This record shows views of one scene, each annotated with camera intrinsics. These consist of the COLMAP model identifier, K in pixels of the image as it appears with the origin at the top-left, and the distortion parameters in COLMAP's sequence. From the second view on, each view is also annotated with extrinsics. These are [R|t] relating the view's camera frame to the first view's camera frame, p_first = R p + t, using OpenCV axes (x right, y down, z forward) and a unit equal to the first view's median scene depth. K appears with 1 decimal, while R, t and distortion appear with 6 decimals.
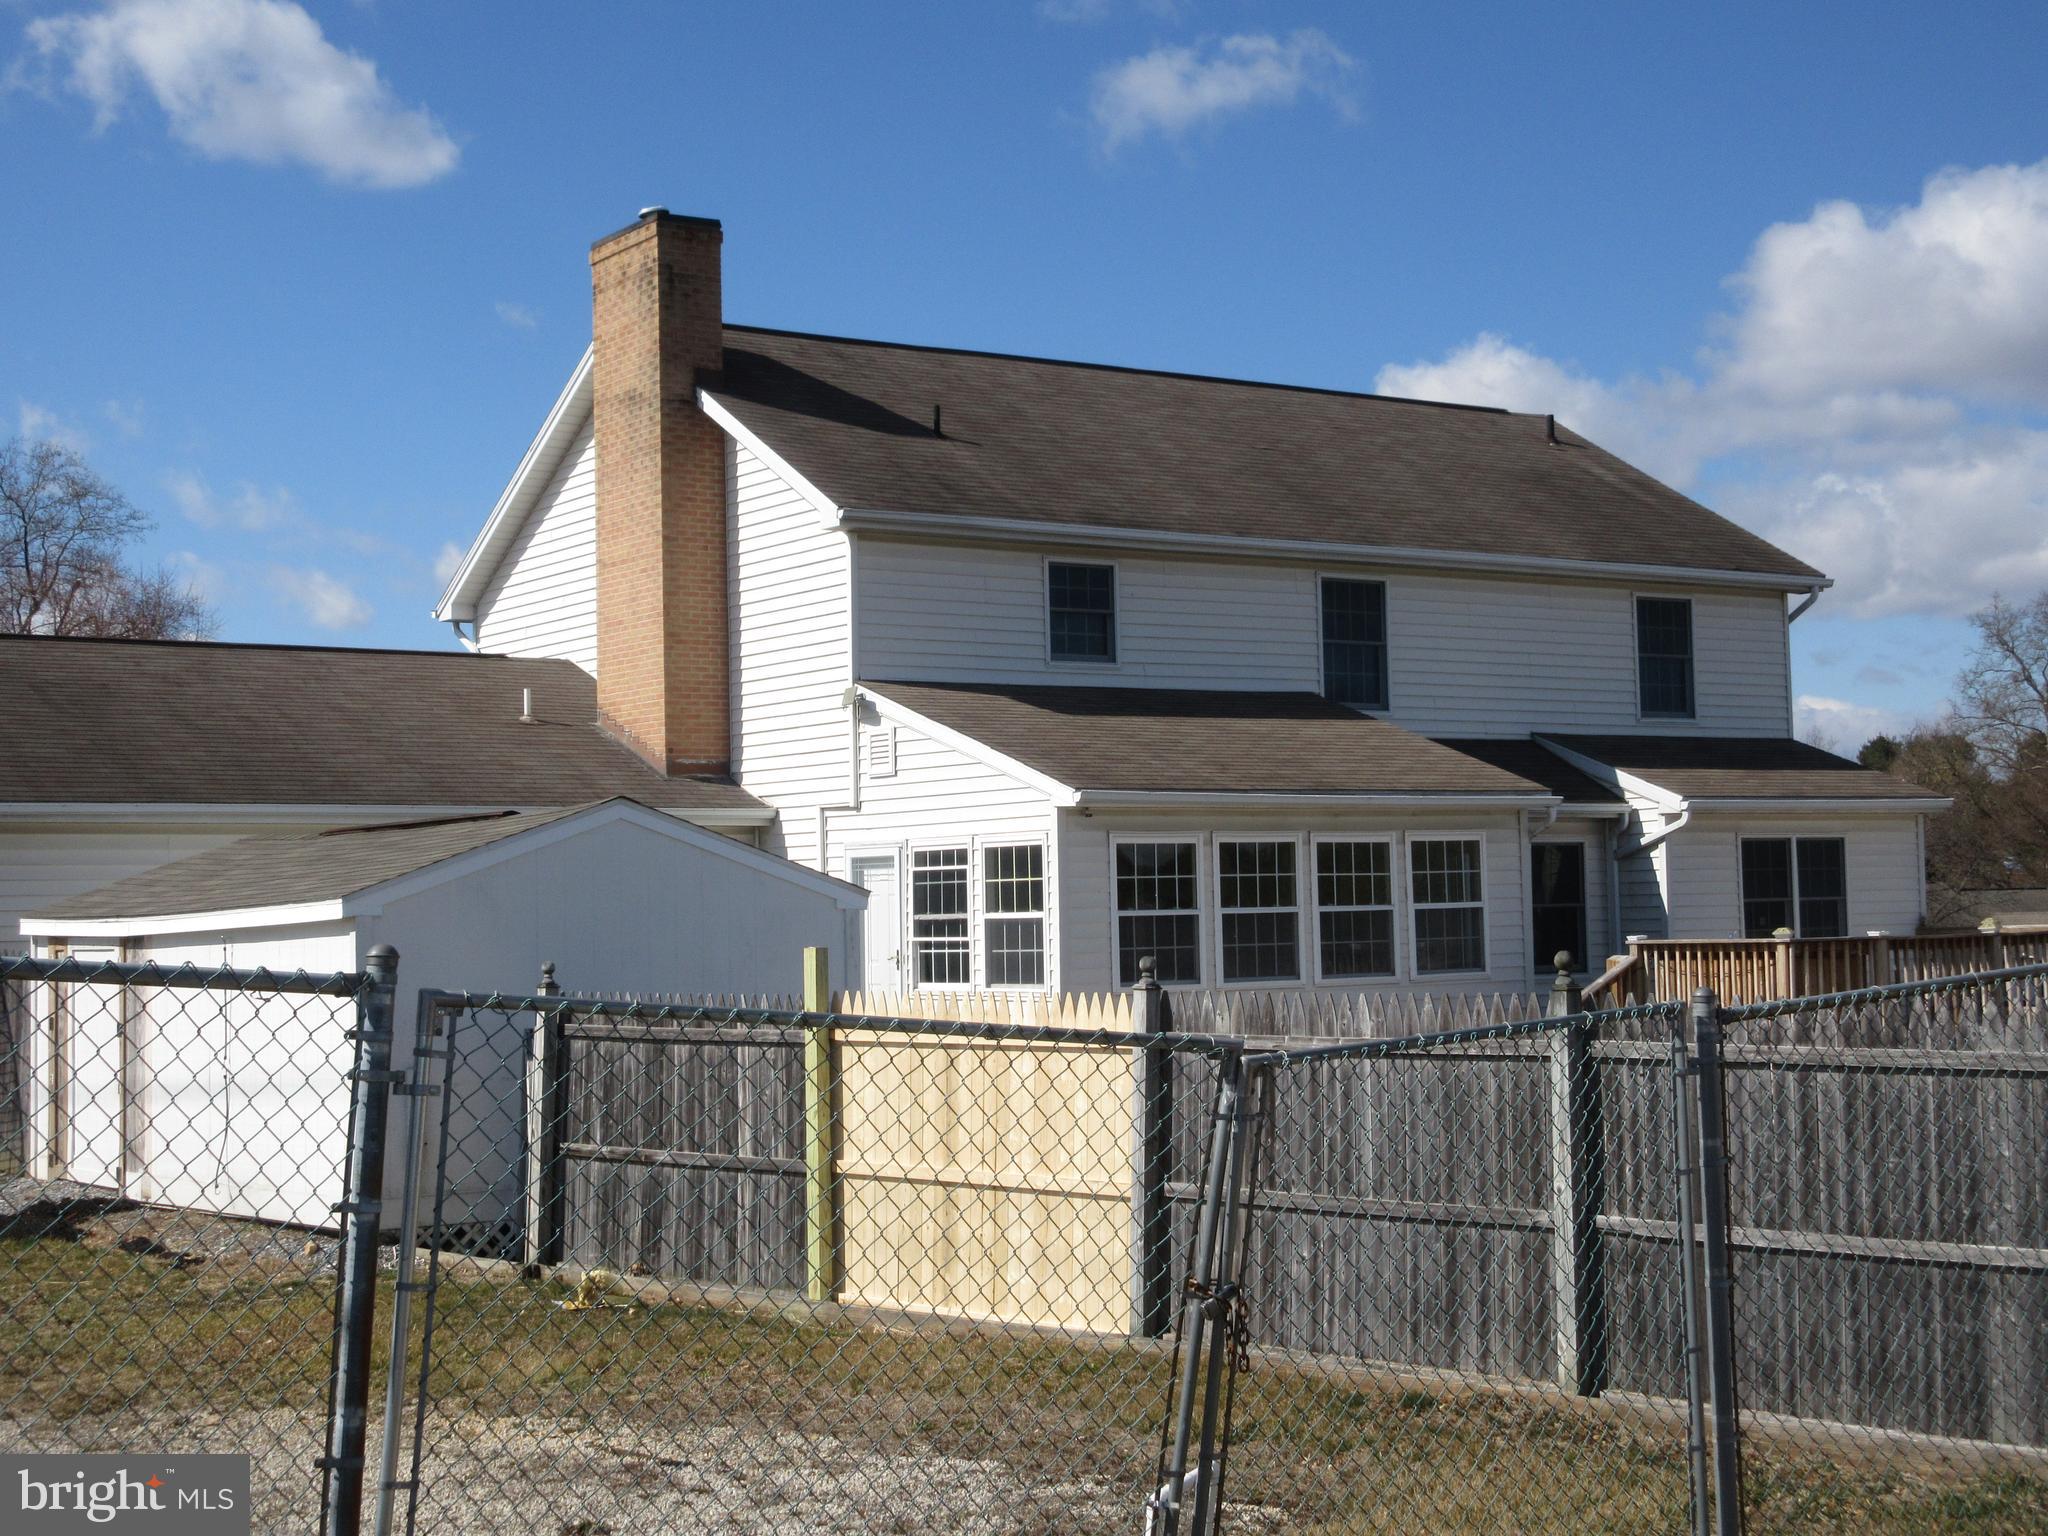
lens RADIAL K [[2984.3, 0, 1024.0], [0, 2984.3, 768.0], [0, 0, 1]] dist [-0.013290, 0.027161]
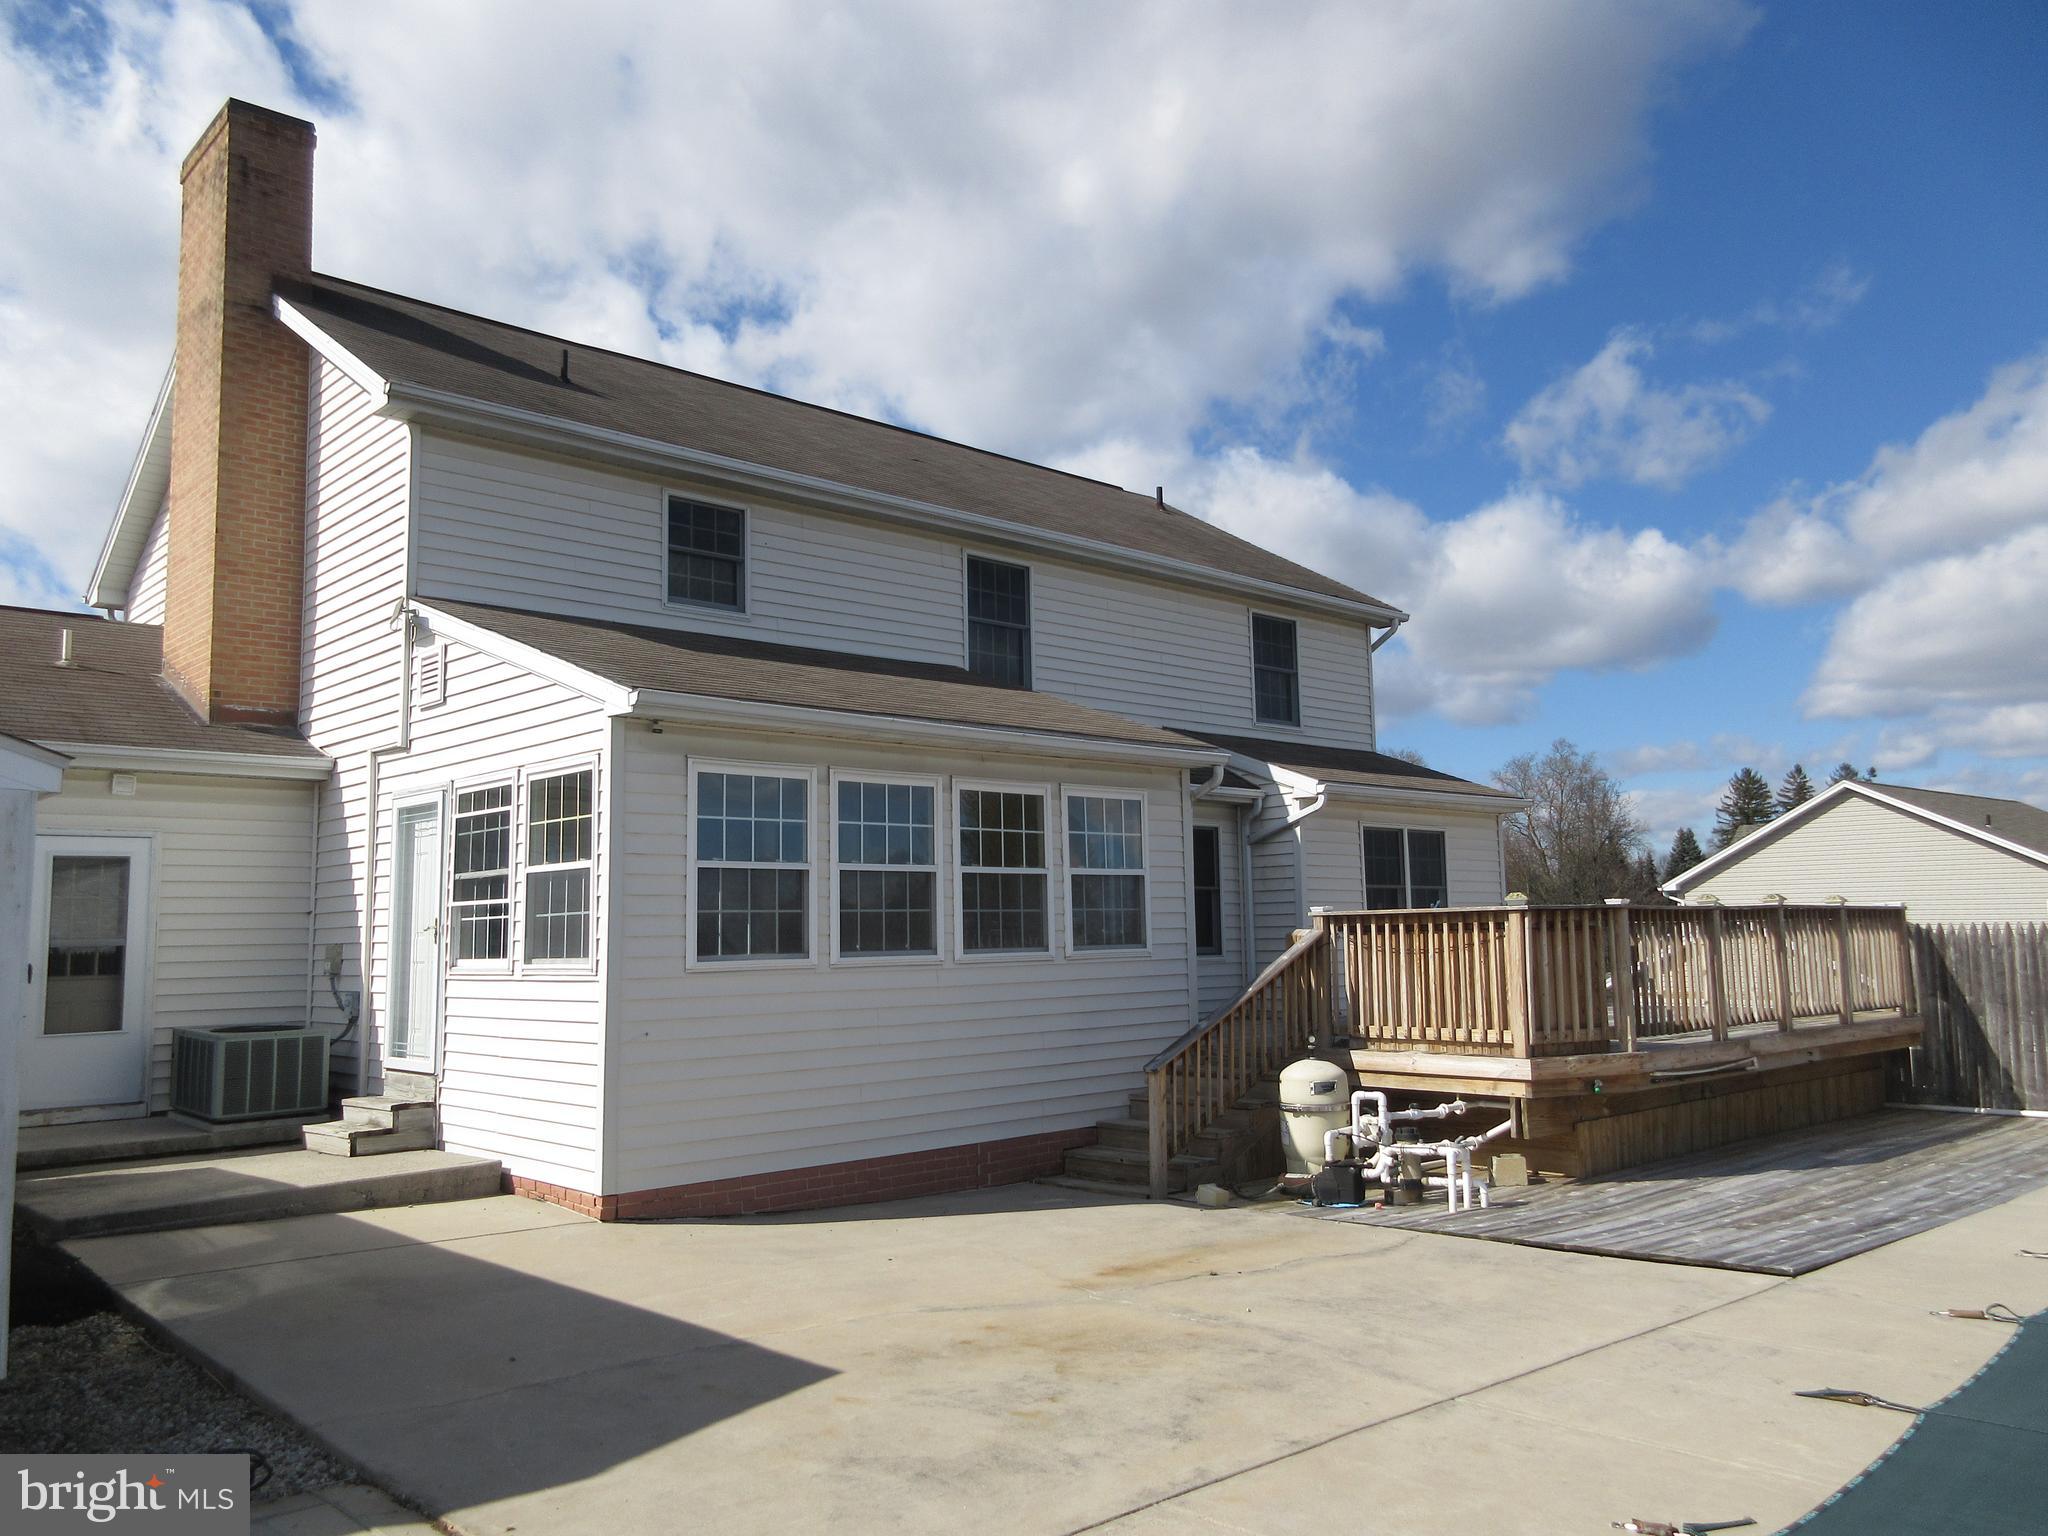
lens RADIAL K [[1566.4, 0, 1024.0], [0, 1566.4, 768.0], [0, 0, 1]] dist [0.052765, 0.000315]
pose [[0.990240, 0.018473, 0.138139, 0.053027], [-0.009996, 0.998038, -0.061810, 0.043964], [-0.139010, 0.059826, 0.988482, 0.540682]]
